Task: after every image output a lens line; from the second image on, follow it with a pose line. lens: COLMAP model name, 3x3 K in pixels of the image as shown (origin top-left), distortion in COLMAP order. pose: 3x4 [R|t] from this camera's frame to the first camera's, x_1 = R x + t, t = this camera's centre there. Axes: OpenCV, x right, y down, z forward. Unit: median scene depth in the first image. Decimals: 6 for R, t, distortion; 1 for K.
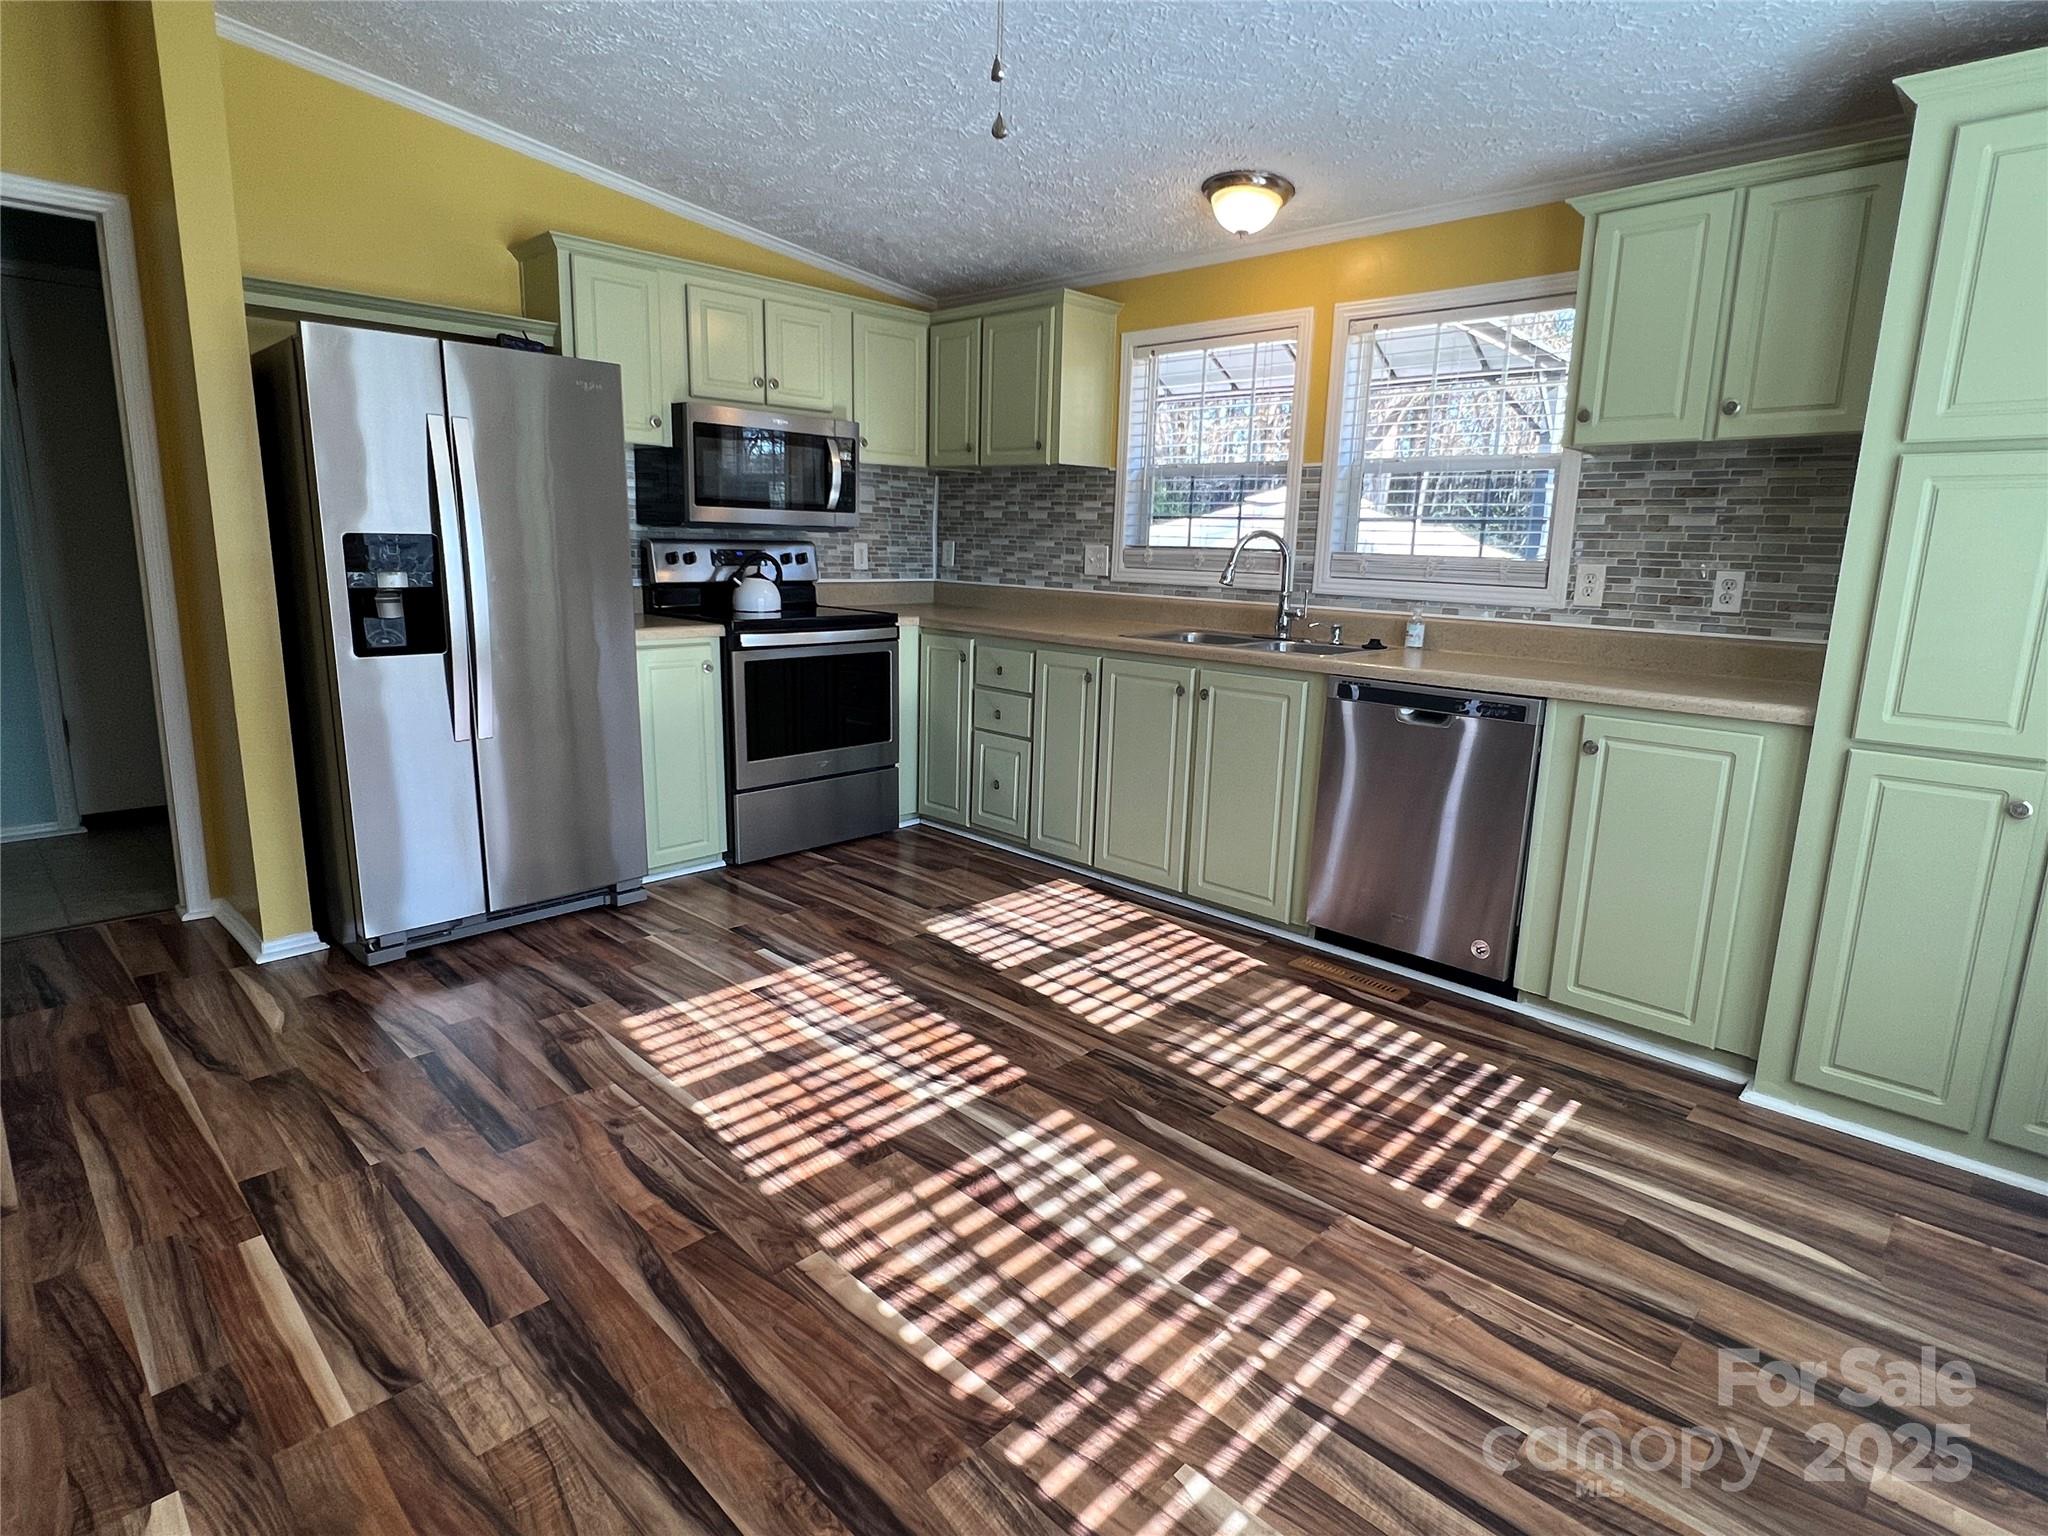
lens RADIAL K [[1070.5, 0, 1015.9], [0, 1070.5, 754.3], [0, 0, 1]] dist [0.001395, -0.002693]
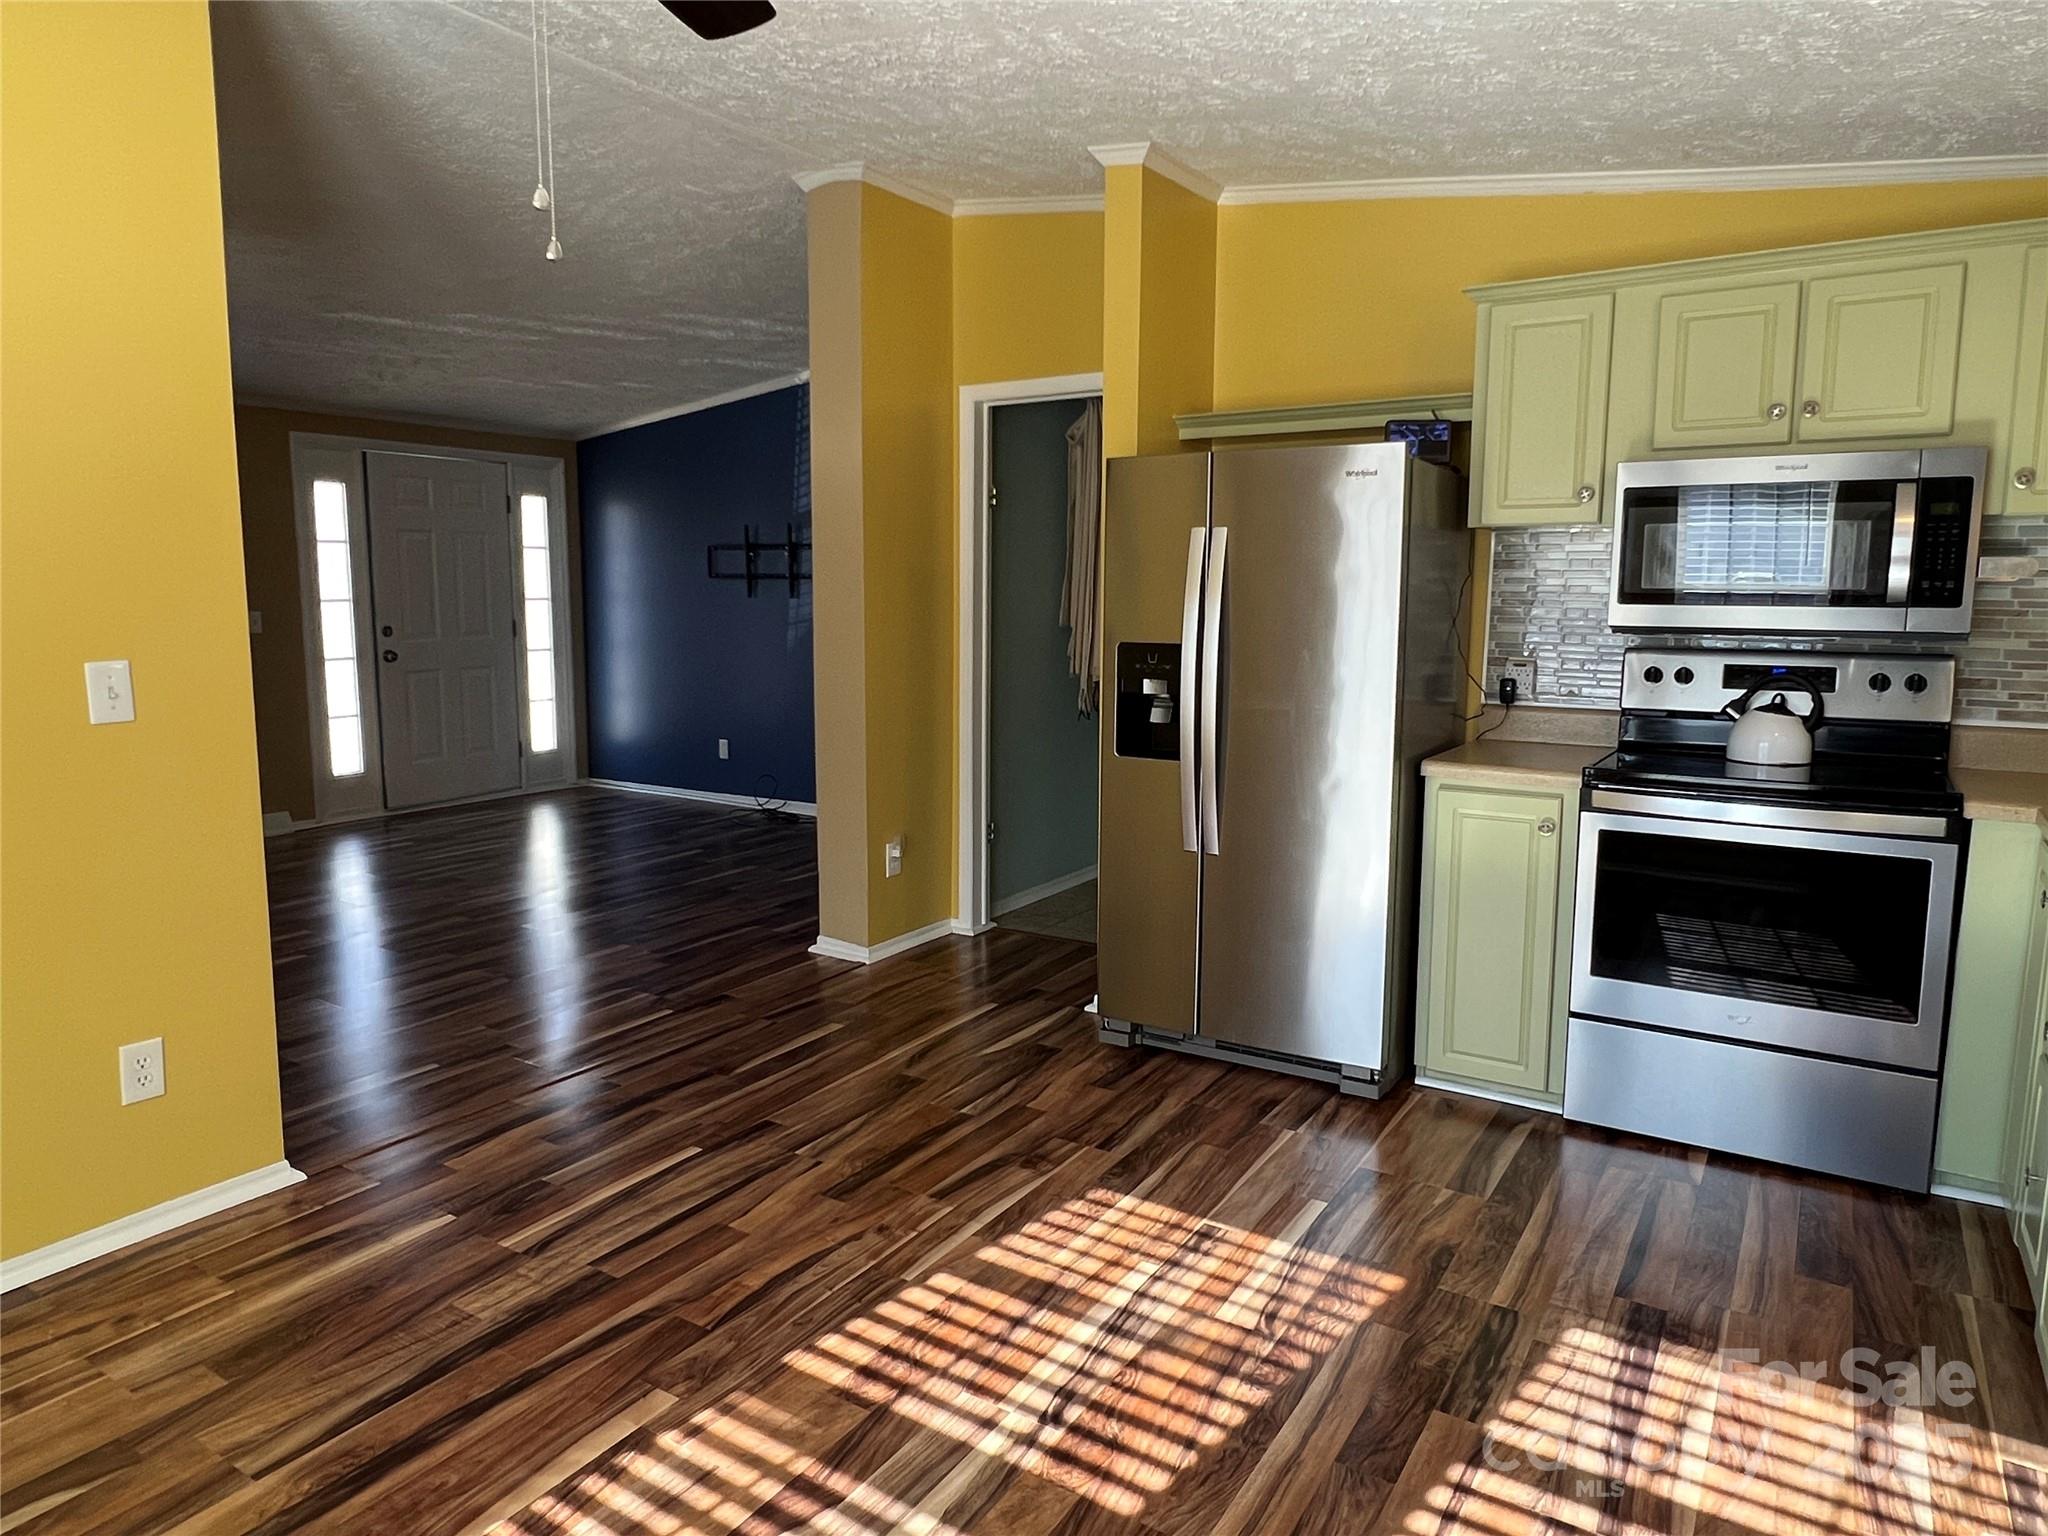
lens RADIAL K [[1263.6, 0, 1012.6], [0, 1263.6, 751.9], [0, 0, 1]] dist [-0.029586, -0.002107]
pose [[0.185018, 0.102255, -0.977401, 0.625407], [-0.184130, 0.980565, 0.067731, -0.168992], [0.965331, 0.167438, 0.200251, 0.660291]]
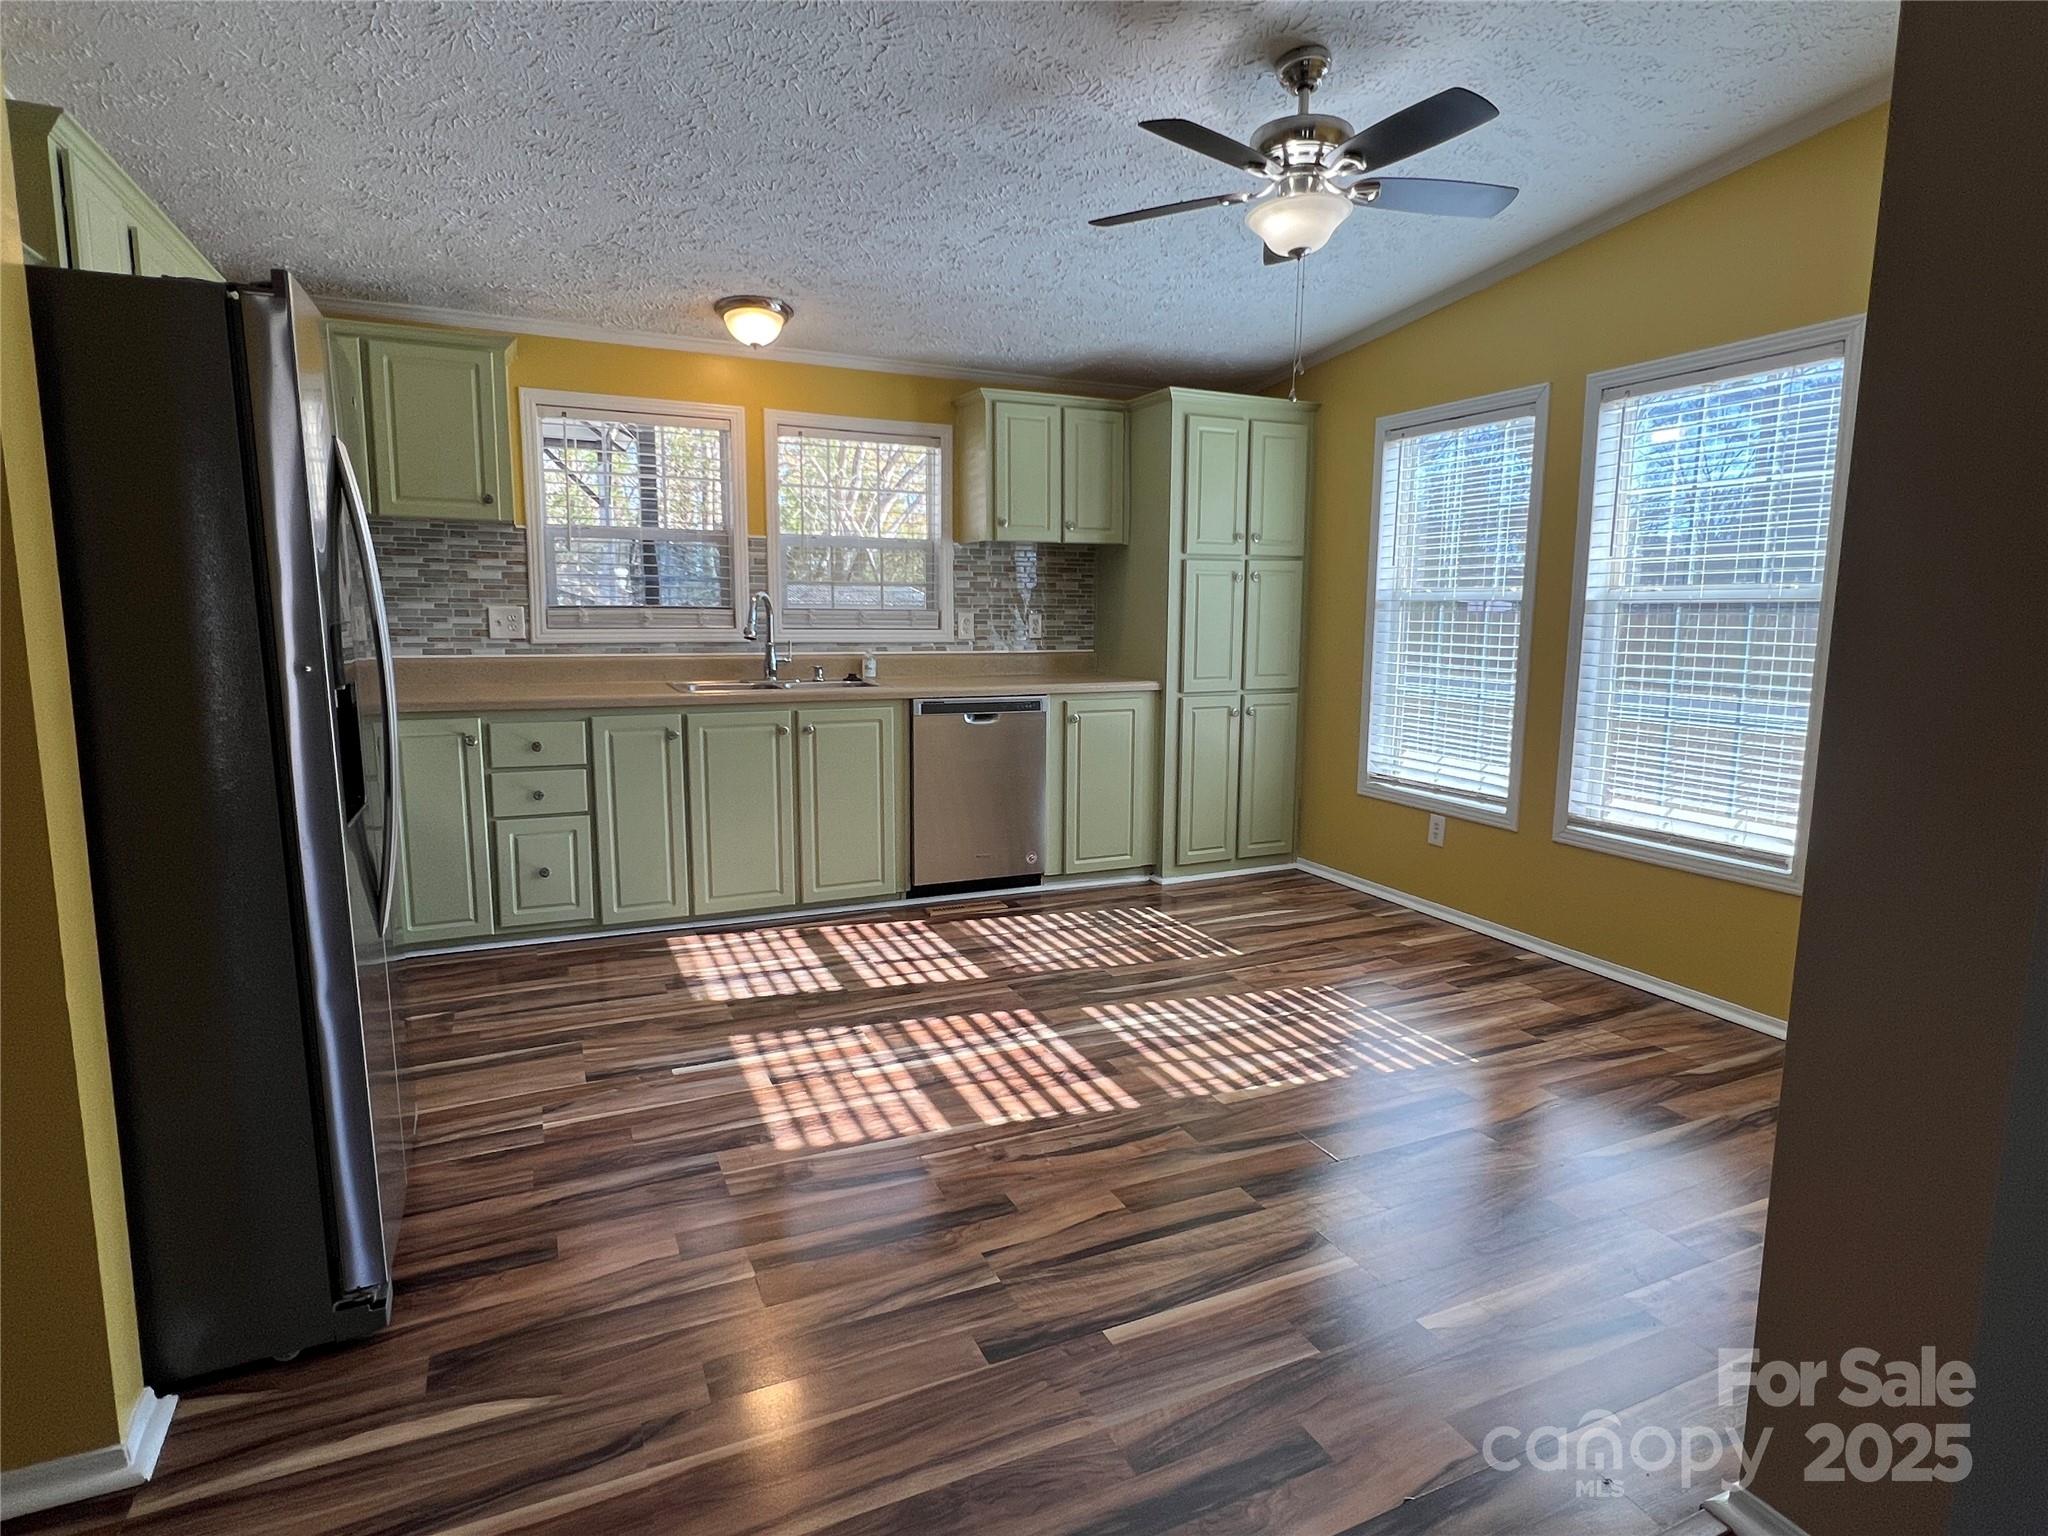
lens RADIAL K [[1070.5, 0, 1012.6], [0, 1070.5, 775.8], [0, 0, 1]] dist [0.001395, -0.002693]
pose [[0.362517, -0.169916, 0.916357, -1.056093], [0.182675, 0.977122, 0.108916, -0.119197], [-0.913899, 0.127912, 0.385262, 0.426876]]
